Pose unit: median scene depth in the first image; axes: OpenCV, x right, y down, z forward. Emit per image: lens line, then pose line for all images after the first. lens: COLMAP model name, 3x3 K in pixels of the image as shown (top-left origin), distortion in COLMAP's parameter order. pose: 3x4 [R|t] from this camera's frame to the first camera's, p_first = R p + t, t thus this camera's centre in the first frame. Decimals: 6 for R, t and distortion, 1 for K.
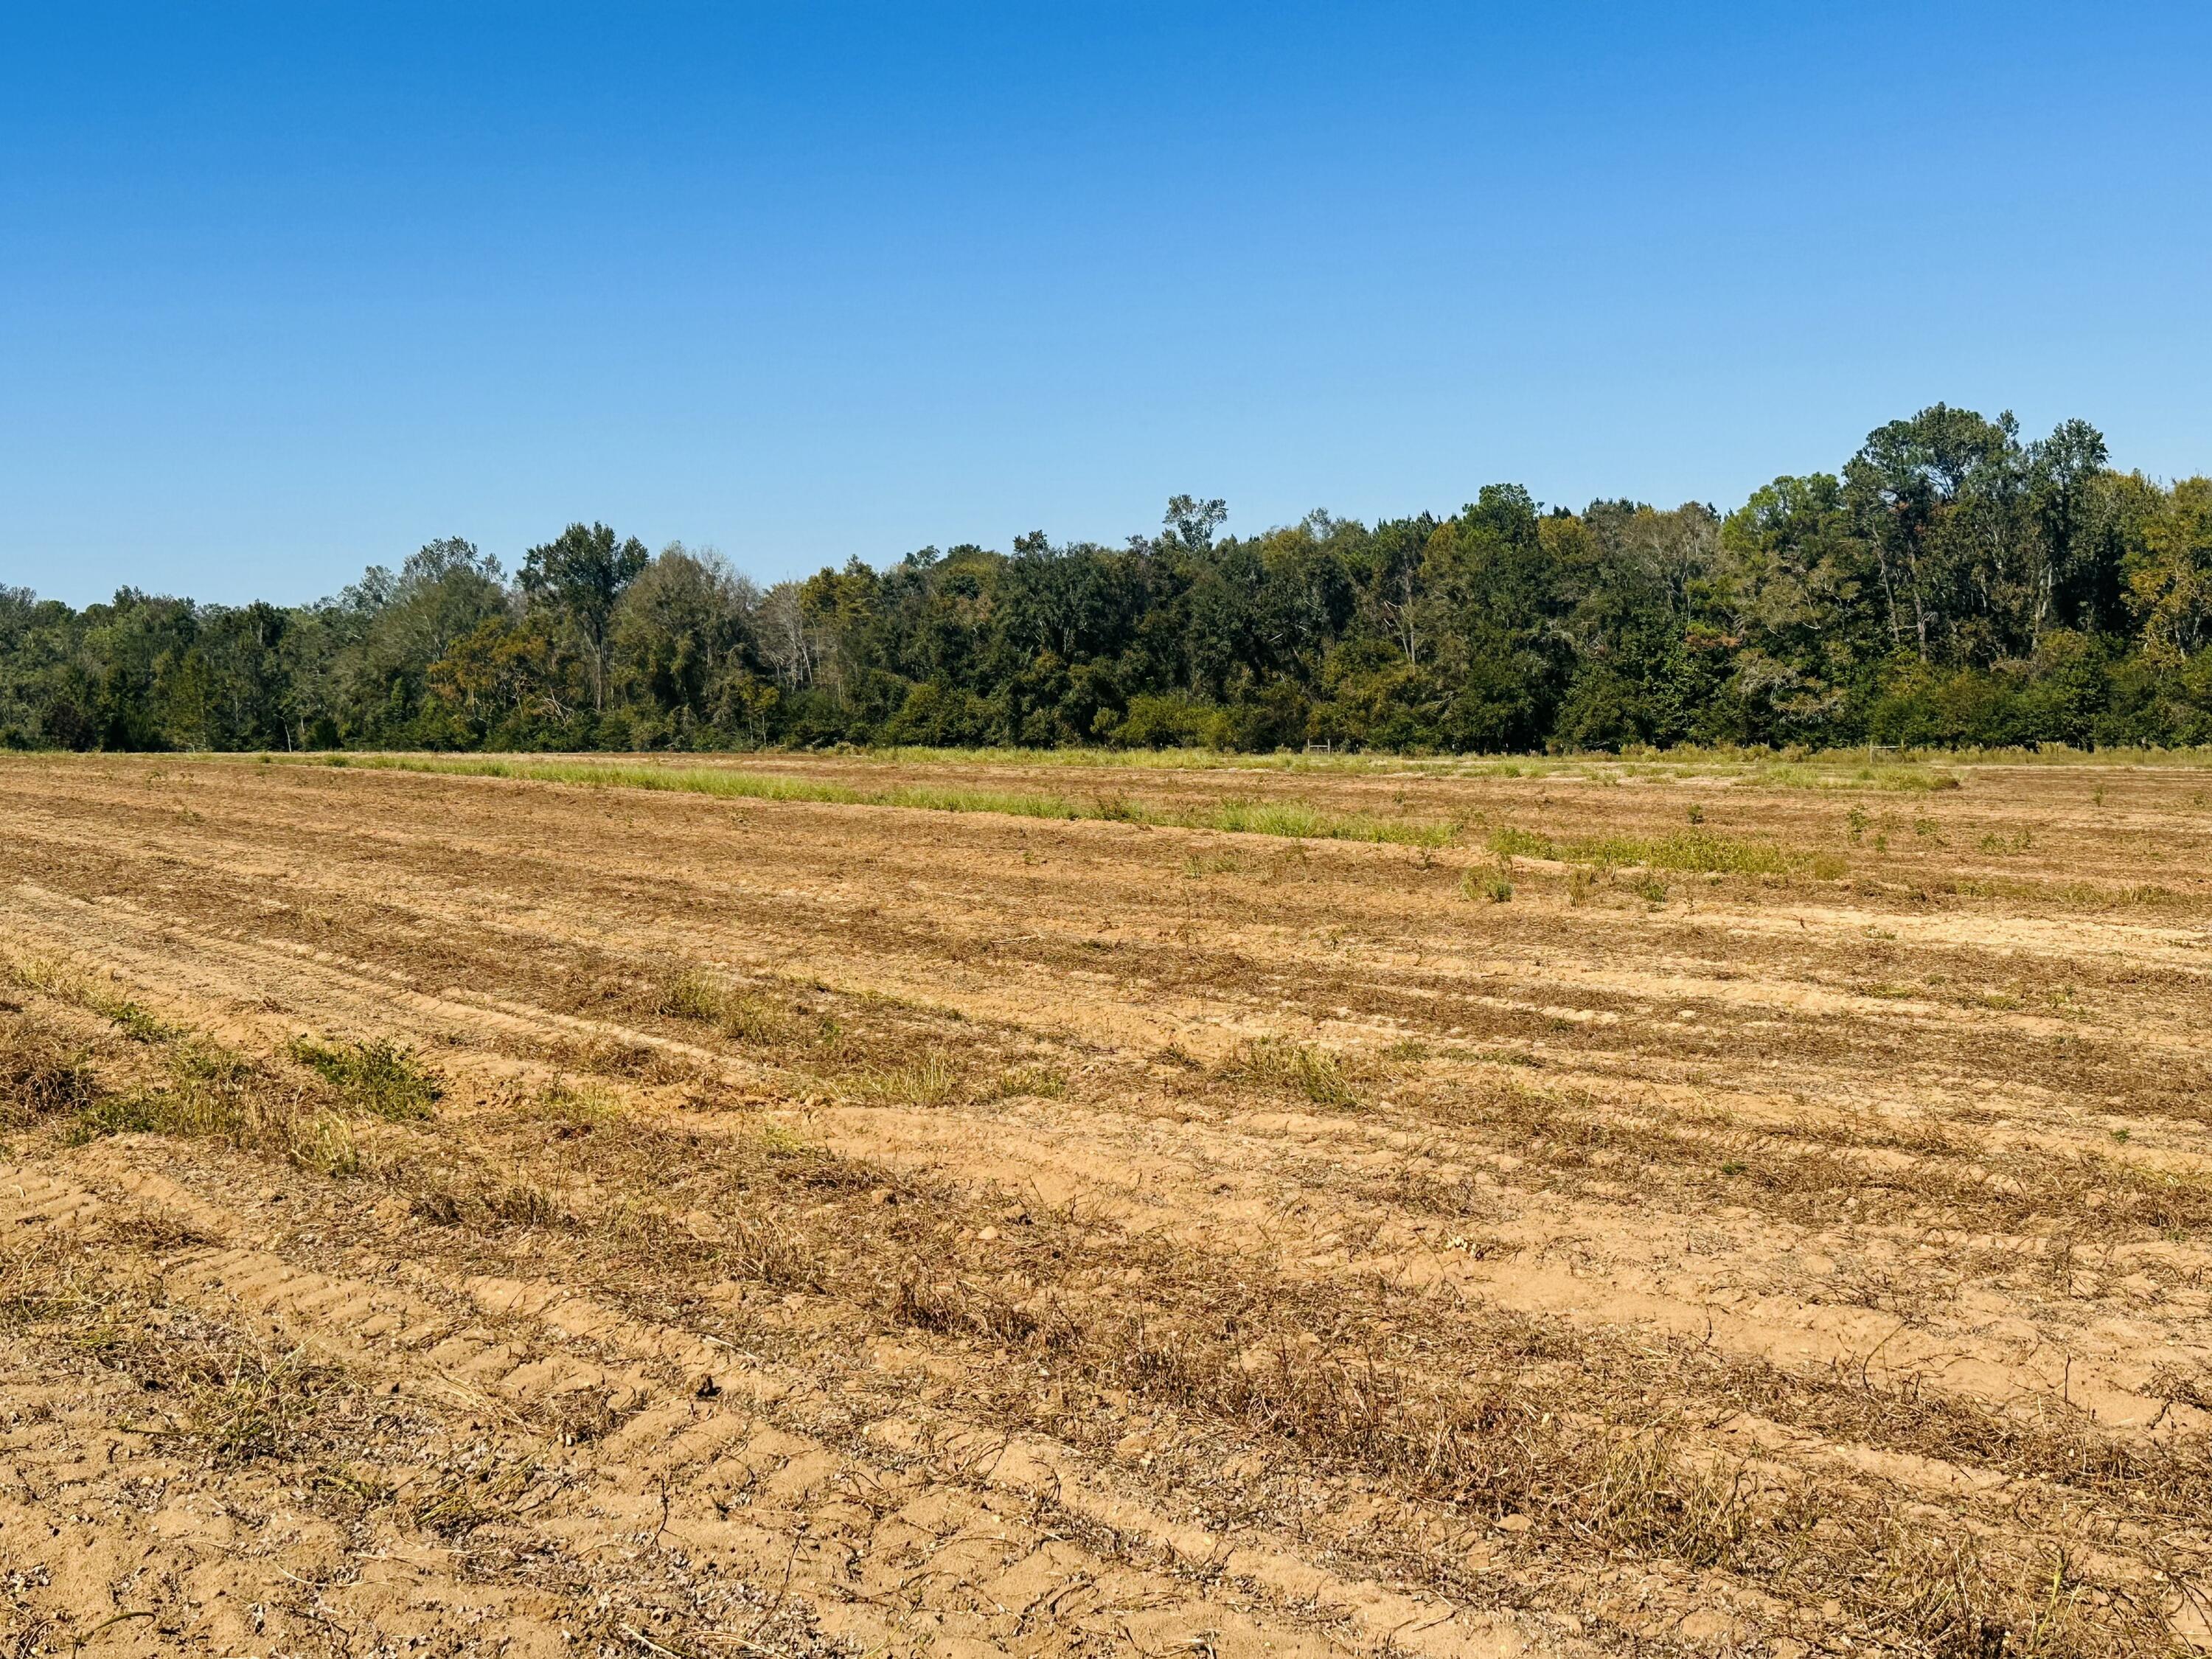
lens RADIAL K [[2632.9, 0, 1106.0], [0, 2632.9, 829.5], [0, 0, 1]] dist [0.143812, -0.044972]
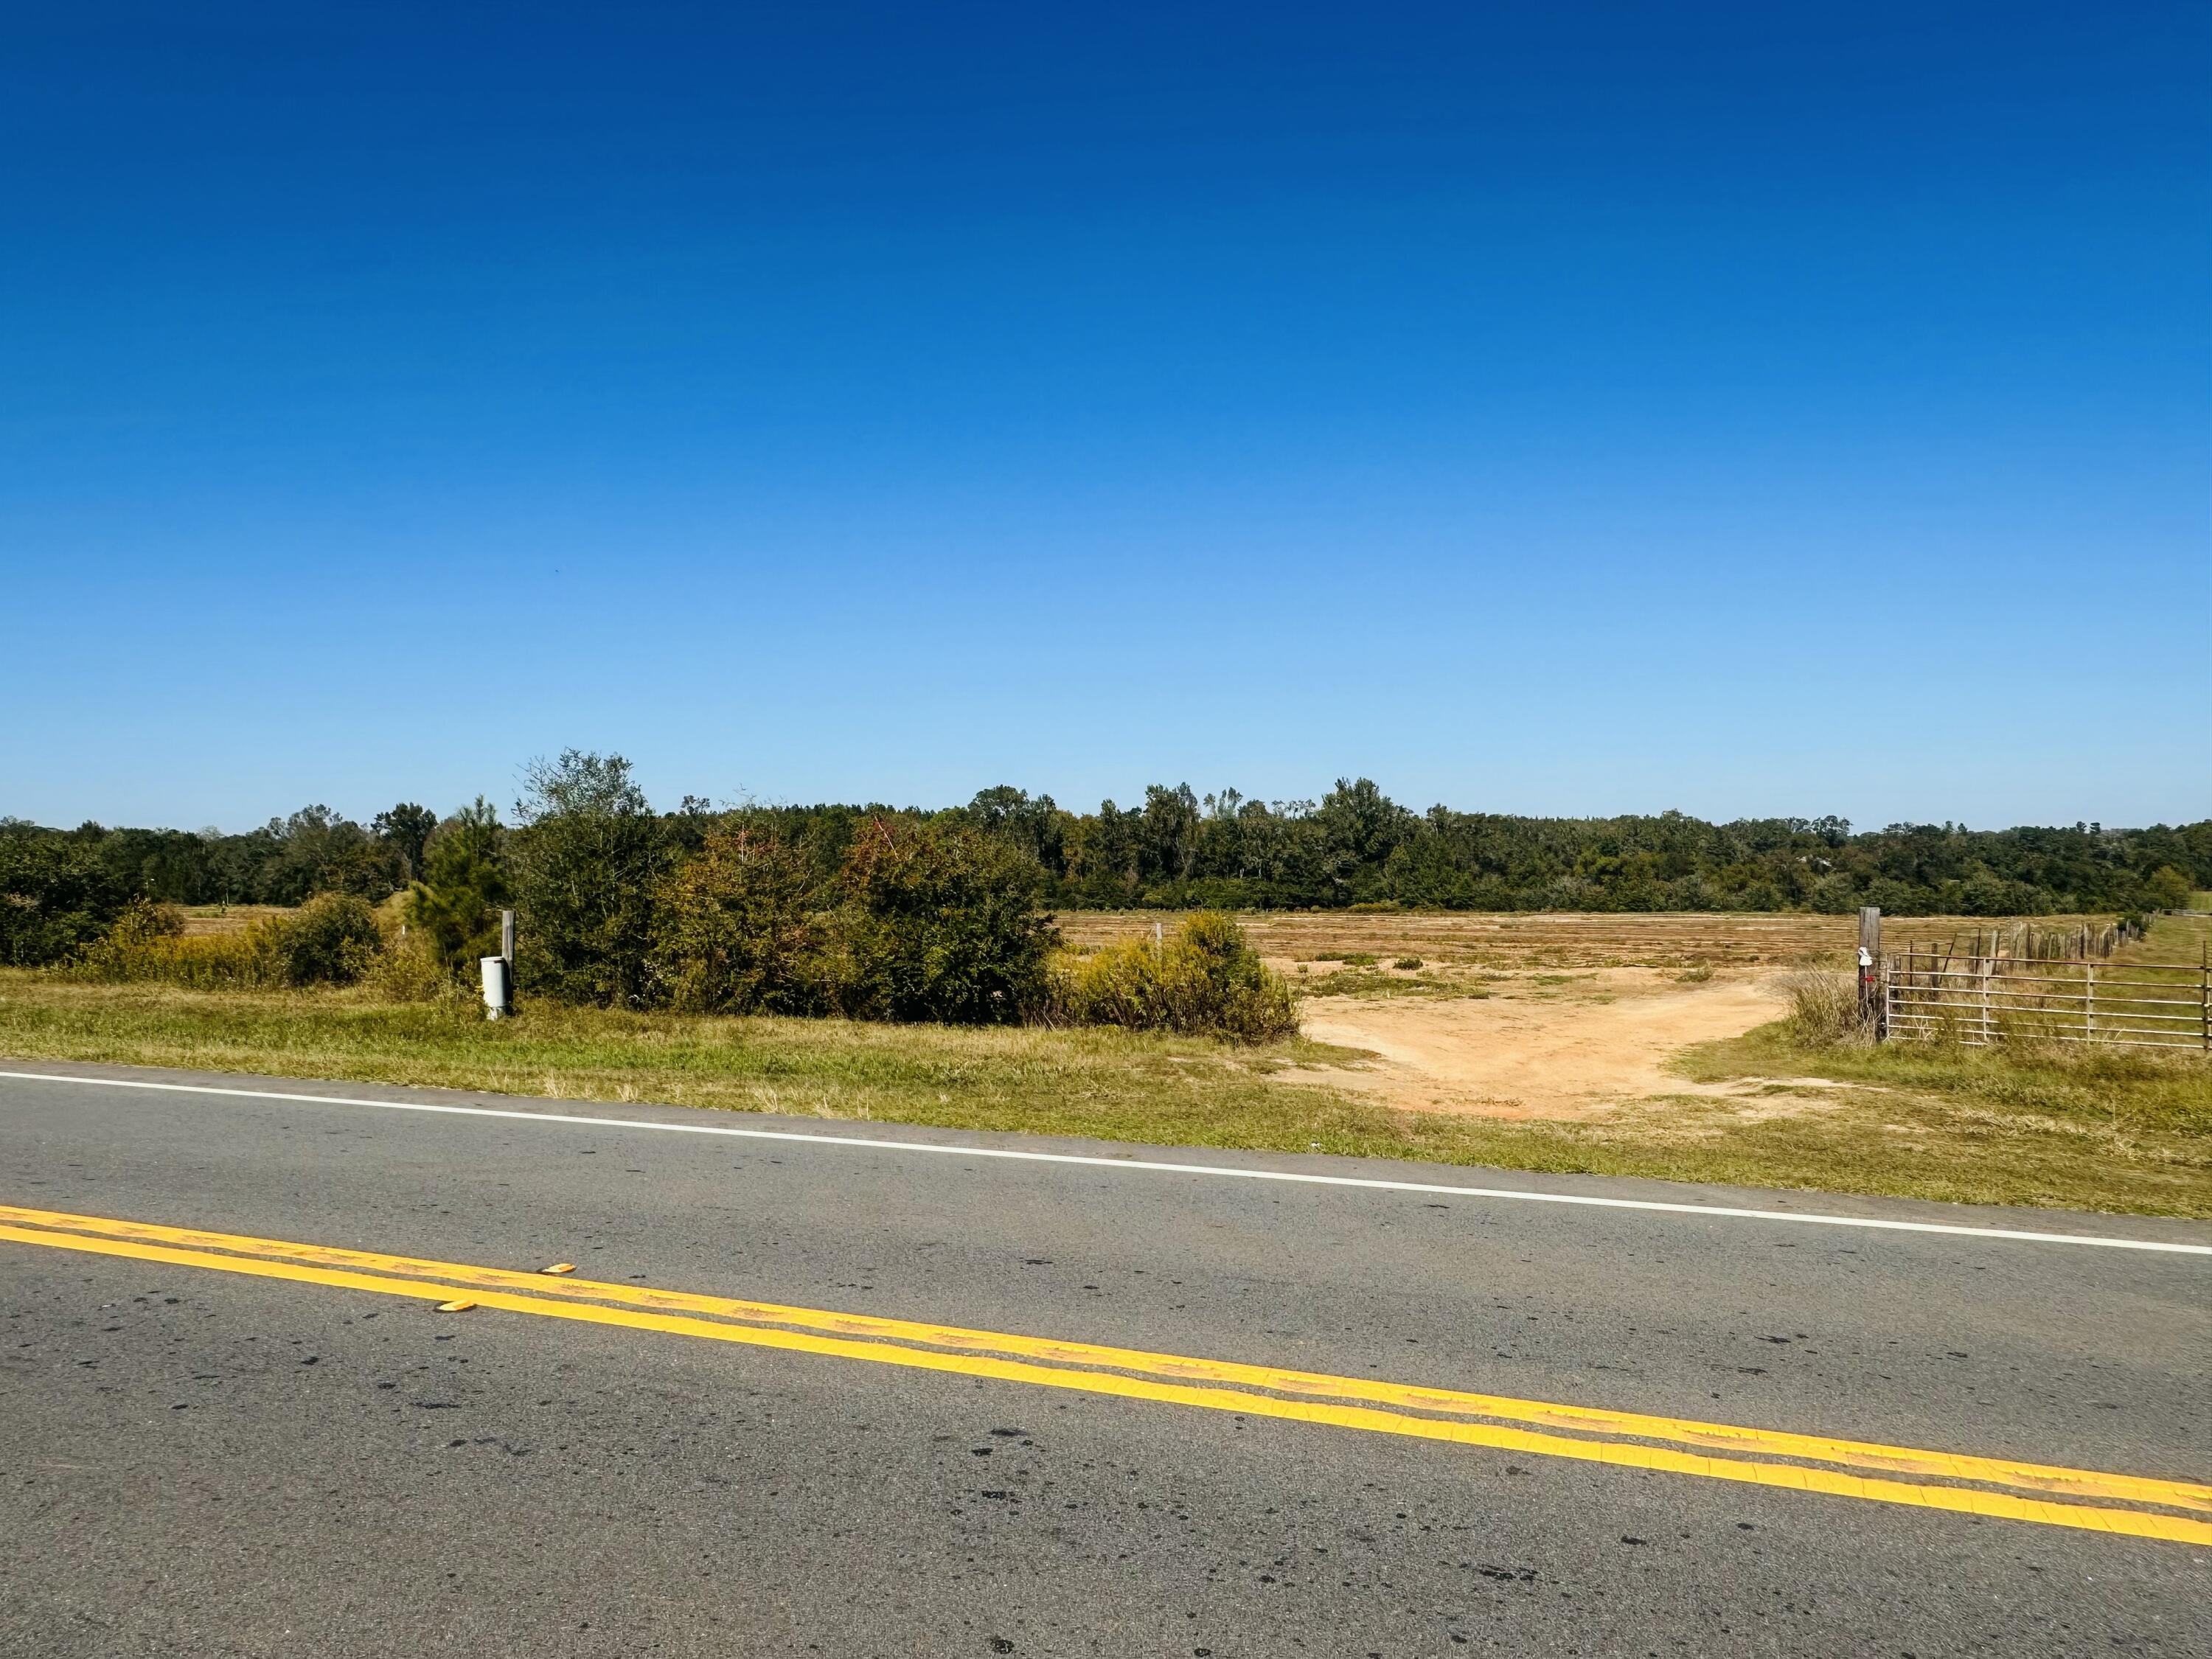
lens RADIAL K [[1423.0, 0, 1106.0], [0, 1423.0, 829.5], [0, 0, 1]] dist [0.000154, 0.001745]
pose [[0.935674, 0.024238, 0.352032, -0.090651], [0.005934, 0.996416, -0.084379, 0.009763], [-0.352816, 0.081040, 0.932177, -0.356398]]
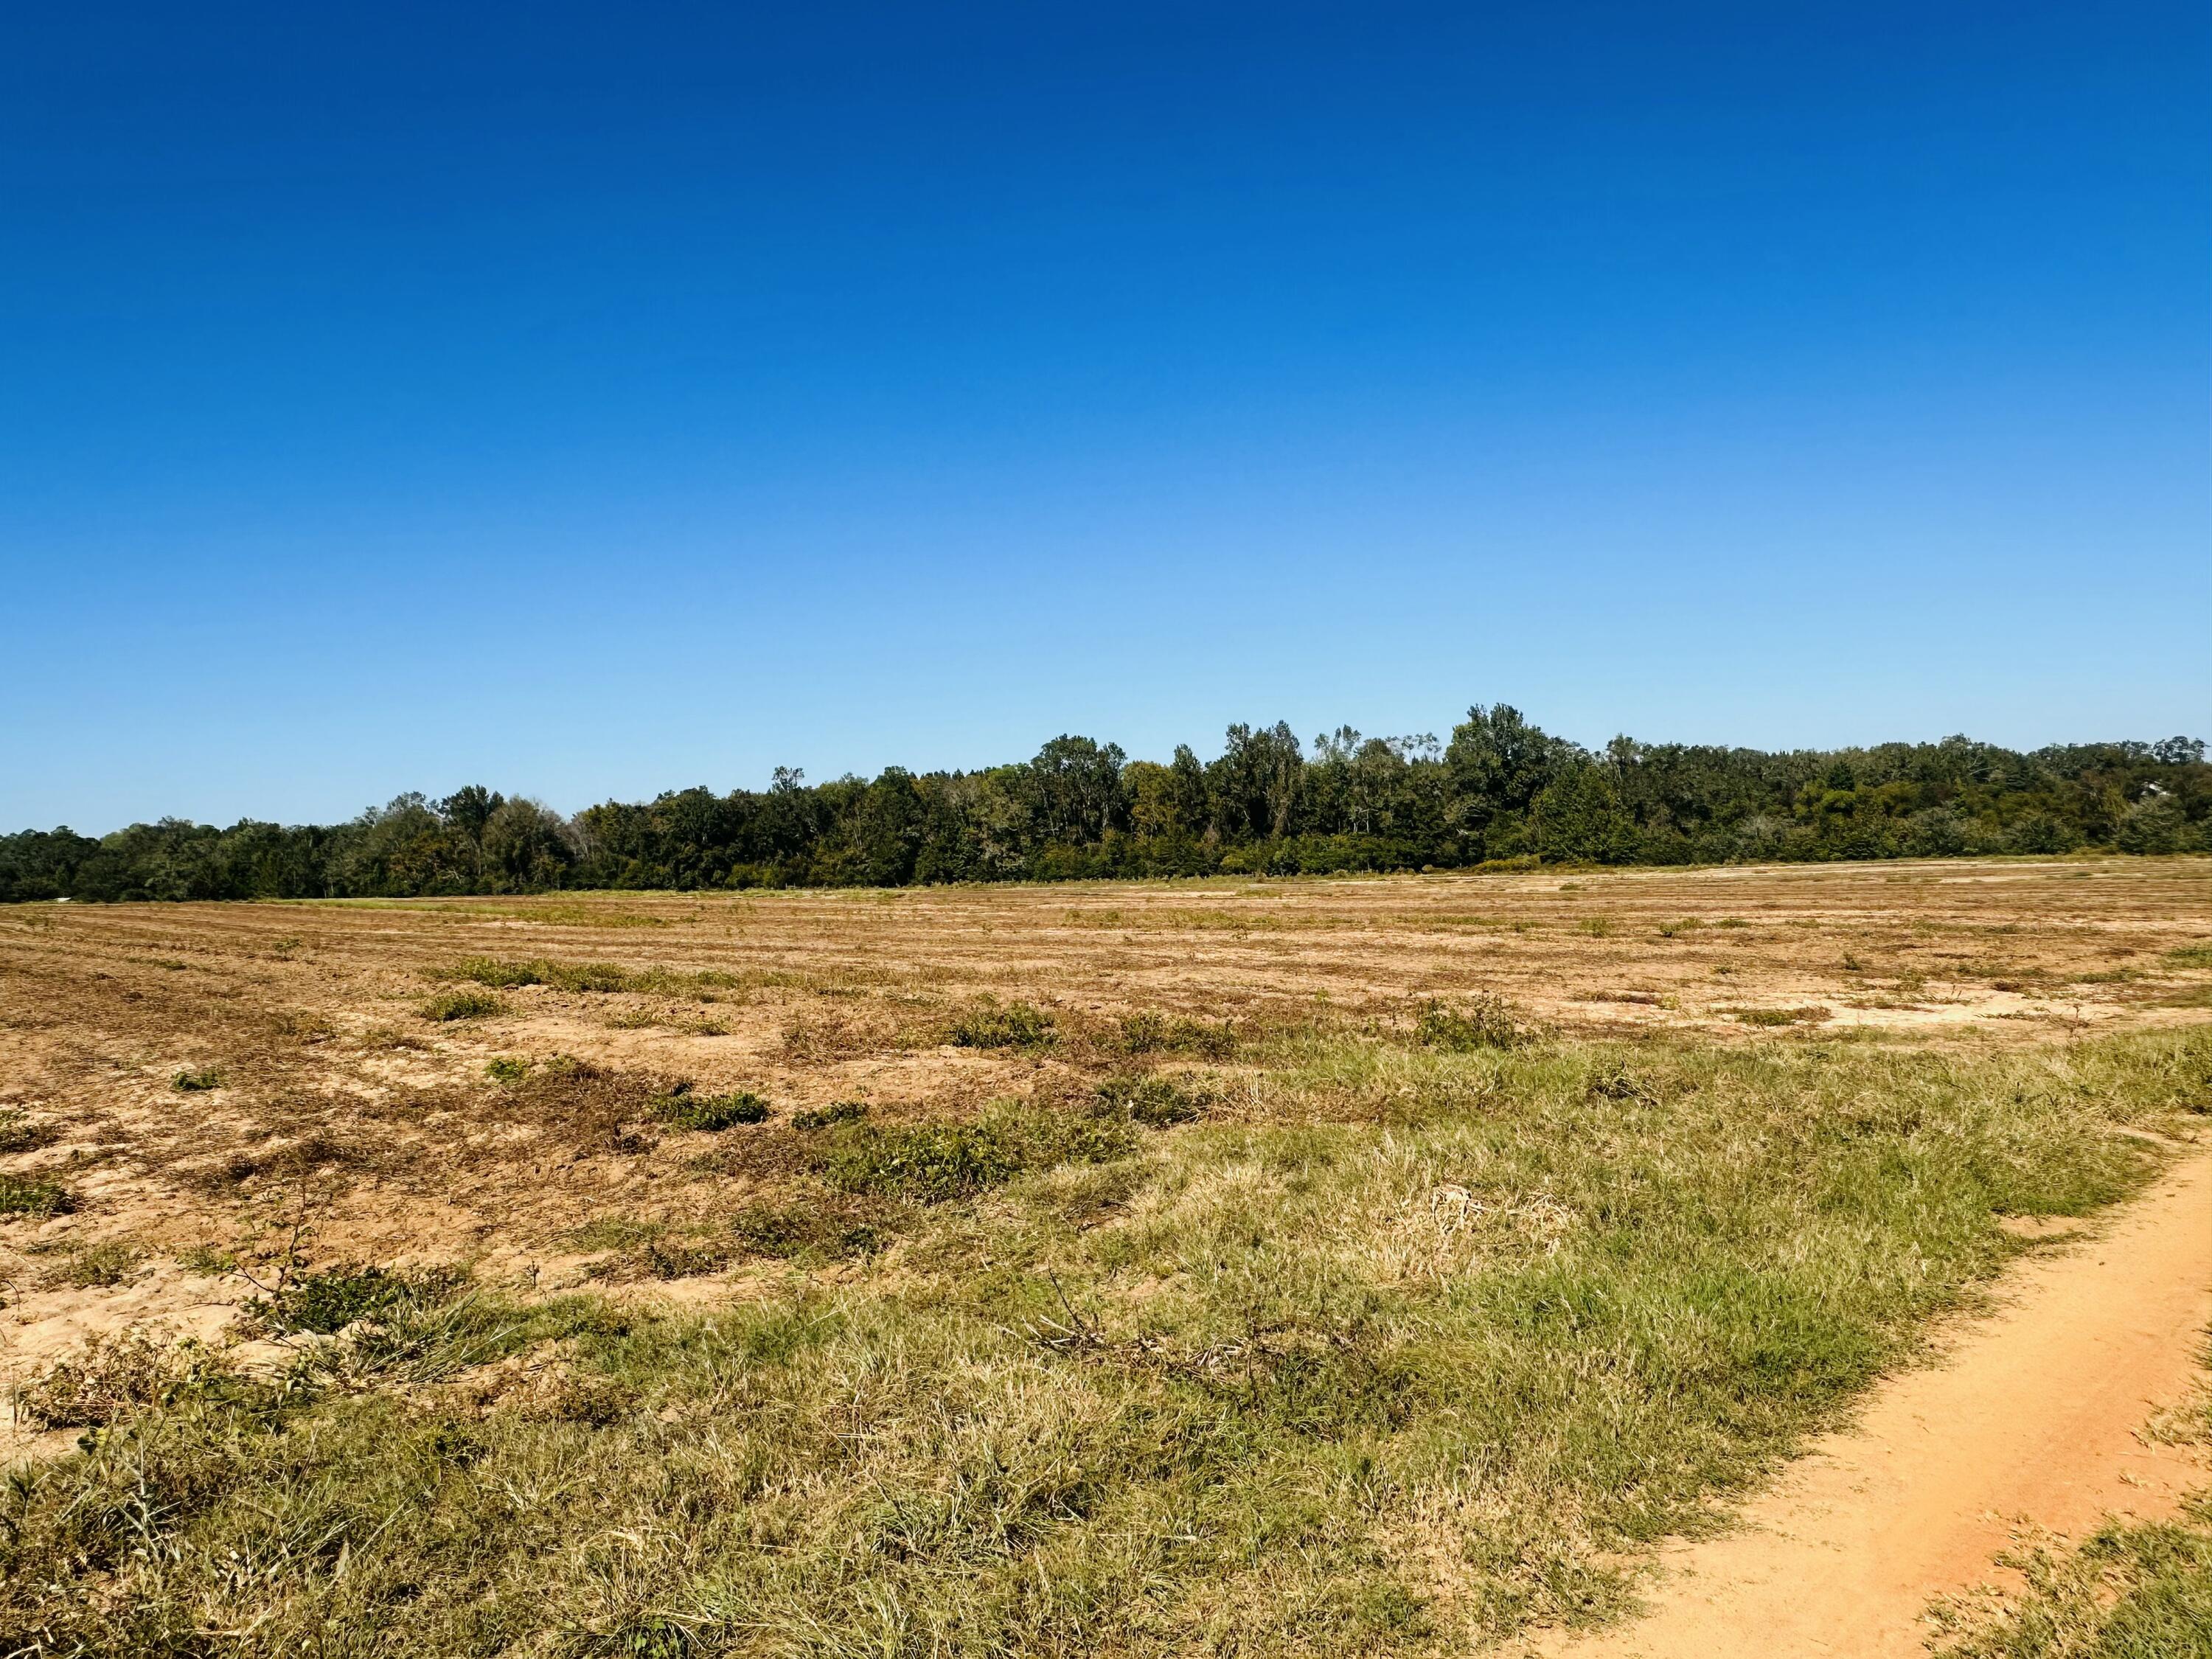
lens RADIAL K [[1423.0, 0, 1106.0], [0, 1423.0, 829.5], [0, 0, 1]] dist [0.000154, 0.001745]
pose [[0.984233, -0.016804, 0.176078, 0.113551], [0.028967, 0.997350, -0.066738, 0.007418], [-0.174490, 0.070786, 0.982111, -0.198521]]
